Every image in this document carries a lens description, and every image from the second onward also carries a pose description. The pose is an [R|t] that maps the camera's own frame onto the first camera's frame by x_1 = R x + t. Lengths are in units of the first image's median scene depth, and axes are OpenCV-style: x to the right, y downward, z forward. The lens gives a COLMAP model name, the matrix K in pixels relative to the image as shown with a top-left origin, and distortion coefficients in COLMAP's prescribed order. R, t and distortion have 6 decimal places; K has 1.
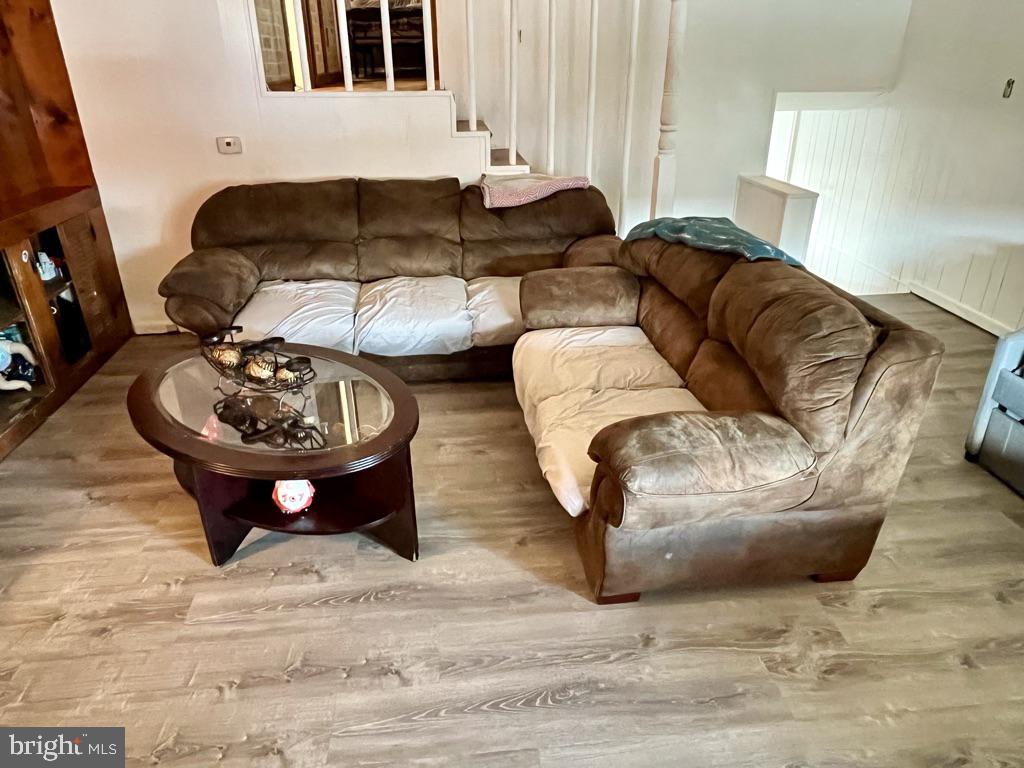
lens RADIAL K [[680.1, 0, 516.1], [0, 680.1, 381.9], [0, 0, 1]] dist [0.000278, -0.005335]
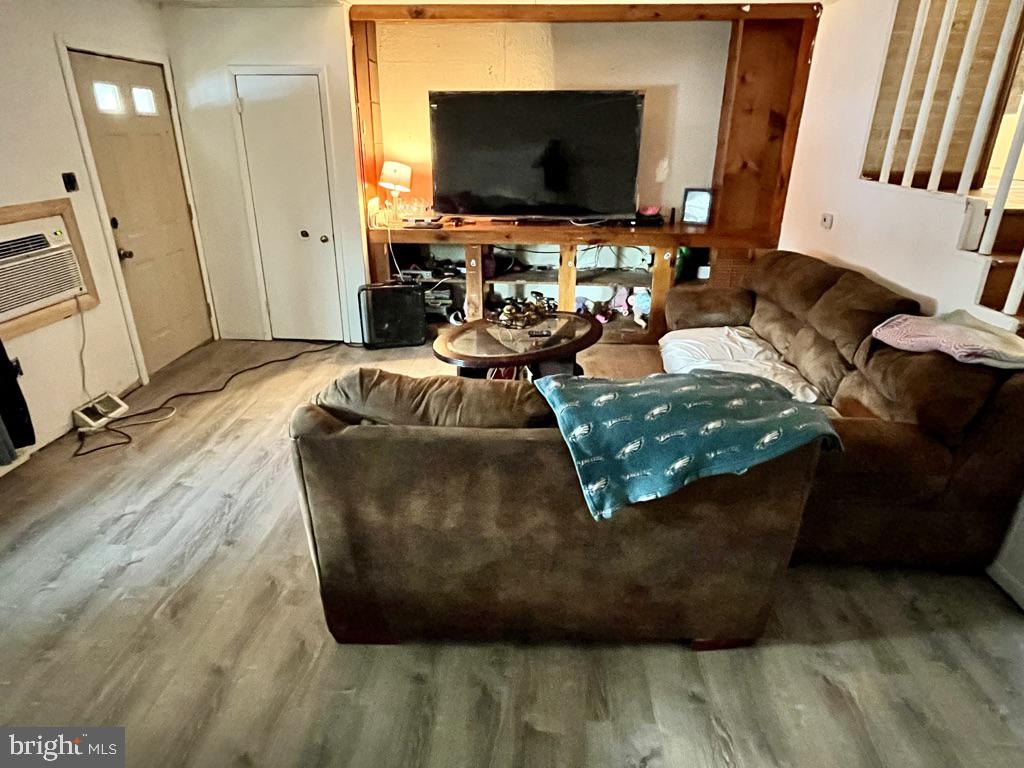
lens RADIAL K [[597.4, 0, 510.6], [0, 597.4, 383.7], [0, 0, 1]] dist [-0.005251, 0.001485]
pose [[-0.151865, 0.388529, -0.908836, 1.190438], [-0.431019, 0.801435, 0.414637, -0.552656], [0.889472, 0.454694, 0.045753, 1.059605]]
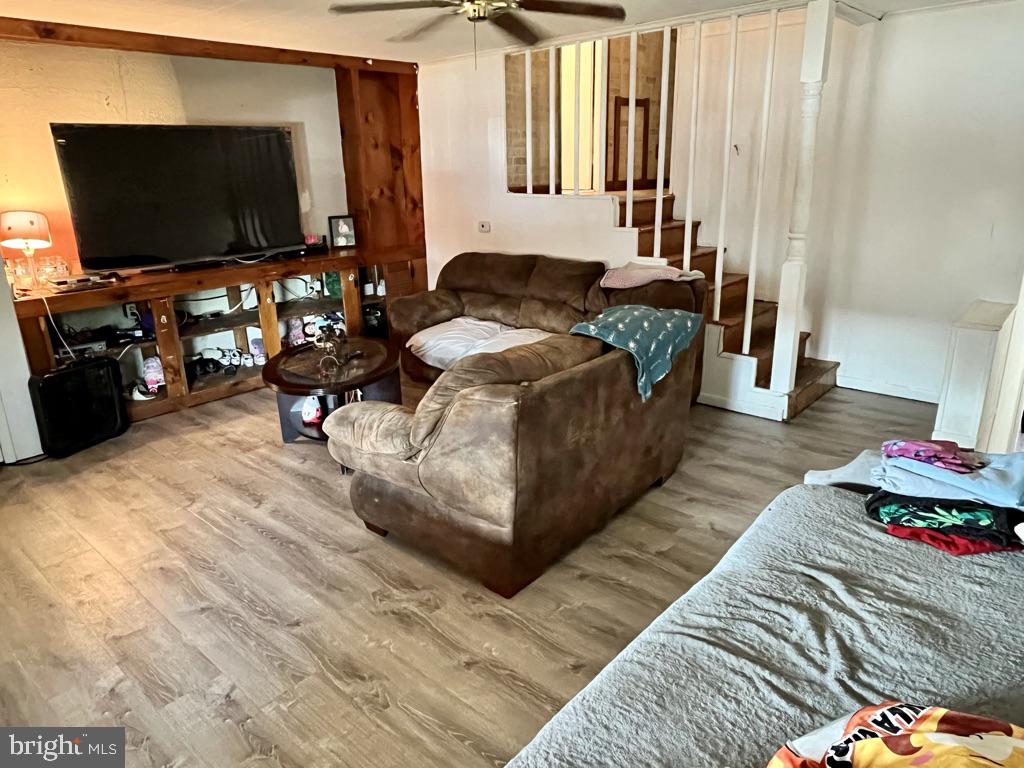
lens RADIAL K [[680.1, 0, 510.5], [0, 680.1, 383.2], [0, 0, 1]] dist [0.000278, -0.005335]
pose [[0.674739, 0.219225, -0.704746, 1.311644], [-0.302586, 0.953098, 0.006777, -0.082064], [0.673178, 0.208673, 0.709427, 0.082991]]
